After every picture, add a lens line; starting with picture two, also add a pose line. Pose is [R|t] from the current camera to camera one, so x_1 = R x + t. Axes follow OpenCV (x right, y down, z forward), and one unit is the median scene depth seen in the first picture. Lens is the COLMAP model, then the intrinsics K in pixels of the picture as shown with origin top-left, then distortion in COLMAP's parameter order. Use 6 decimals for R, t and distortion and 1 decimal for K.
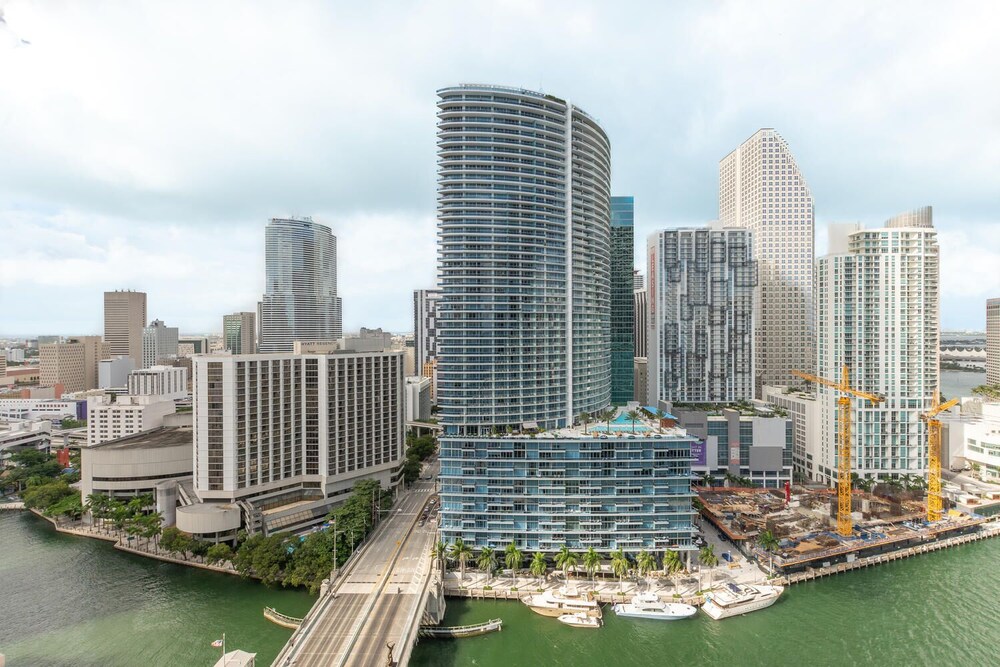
lens RADIAL K [[435.2, 0, 500.0], [0, 435.2, 333.5], [0, 0, 1]] dist [0.003740, -0.000155]
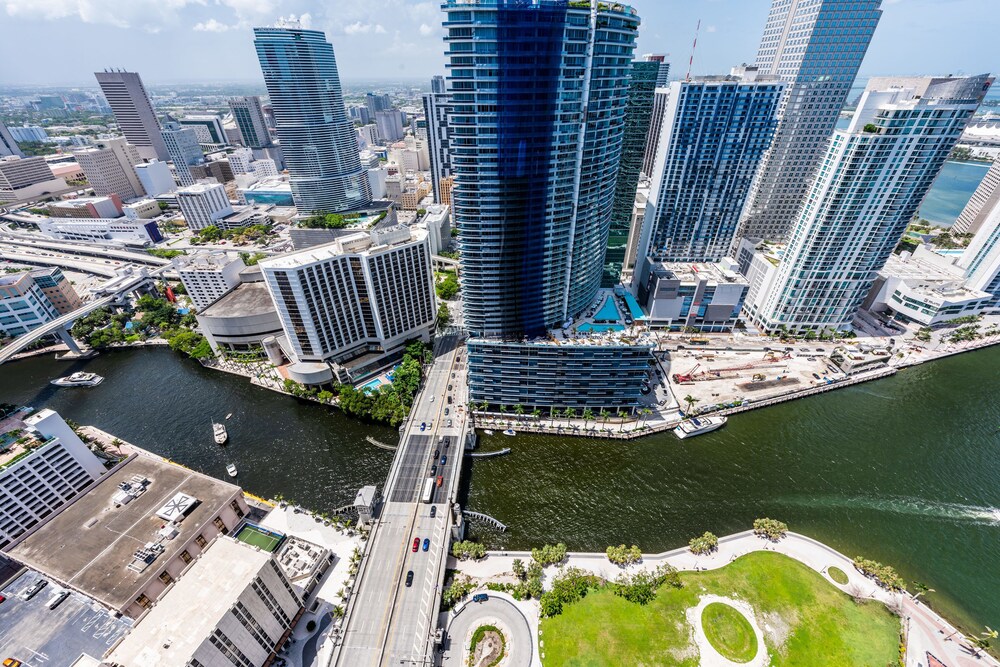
lens RADIAL K [[388.1, 0, 501.9], [0, 388.1, 332.1], [0, 0, 1]] dist [0.015832, -0.004957]
pose [[0.999759, 0.011145, -0.018906, -0.002959], [0.001029, 0.836709, 0.547646, -0.325555], [0.021923, -0.547534, 0.836496, -0.001001]]
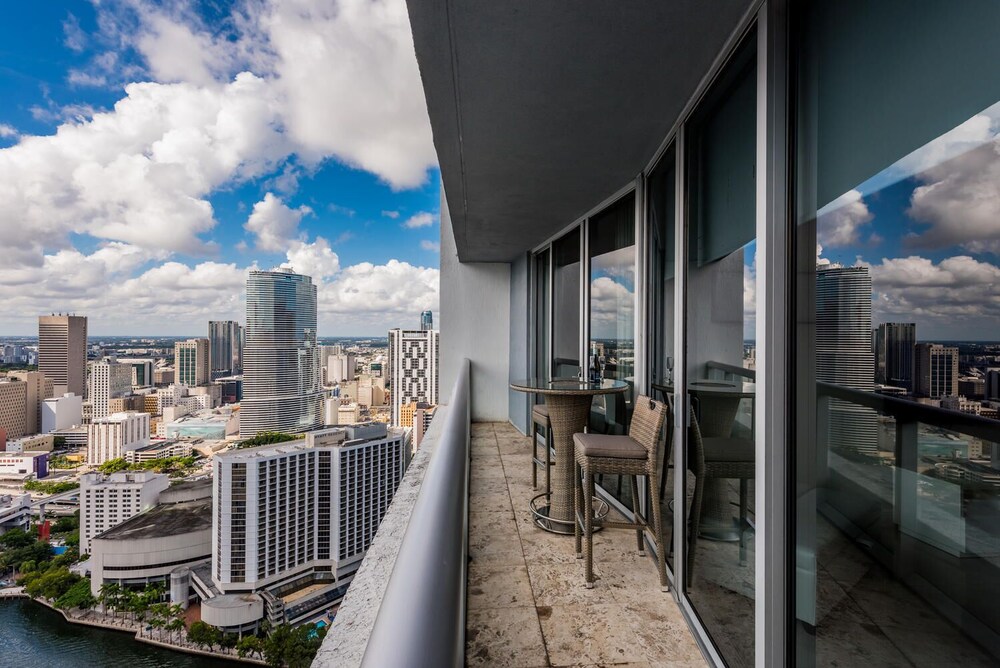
lens RADIAL K [[459.7, 0, 496.6], [0, 459.7, 334.7], [0, 0, 1]] dist [0.022107, -0.007834]
pose [[0.997119, 0.009562, 0.075243, -0.086347], [-0.009029, 0.999932, -0.007419, -0.208029], [-0.075309, 0.006718, 0.997138, -0.165518]]
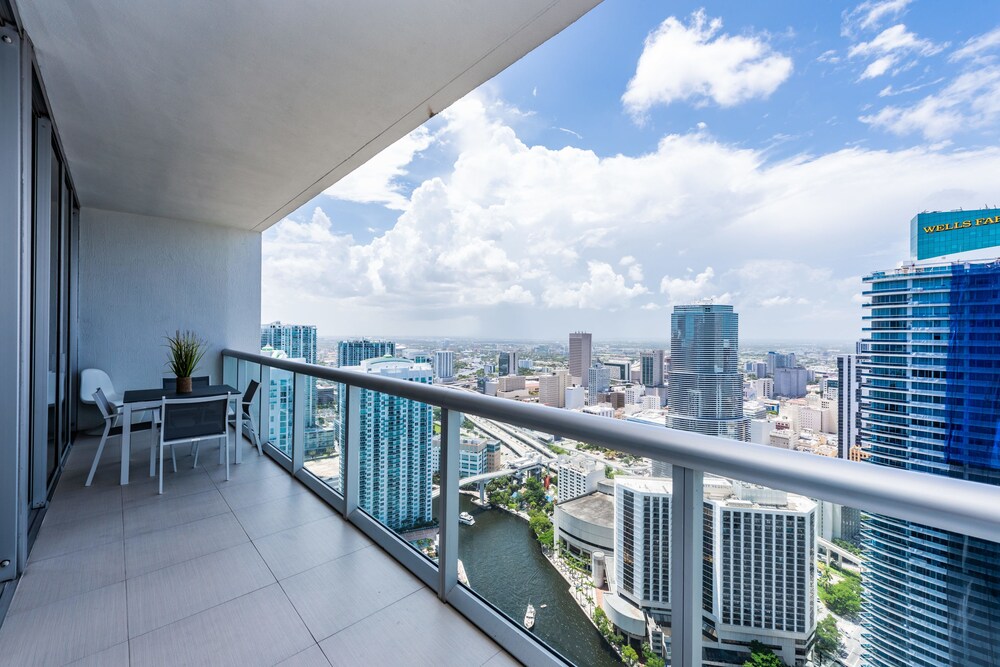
lens RADIAL K [[389.6, 0, 501.8], [0, 389.6, 334.1], [0, 0, 1]] dist [0.014962, -0.005565]
pose [[0.611276, 0.009406, -0.791362, 0.021102], [-0.015139, 0.999885, 0.000191, -0.324552], [0.791273, 0.011864, 0.611348, -0.005825]]
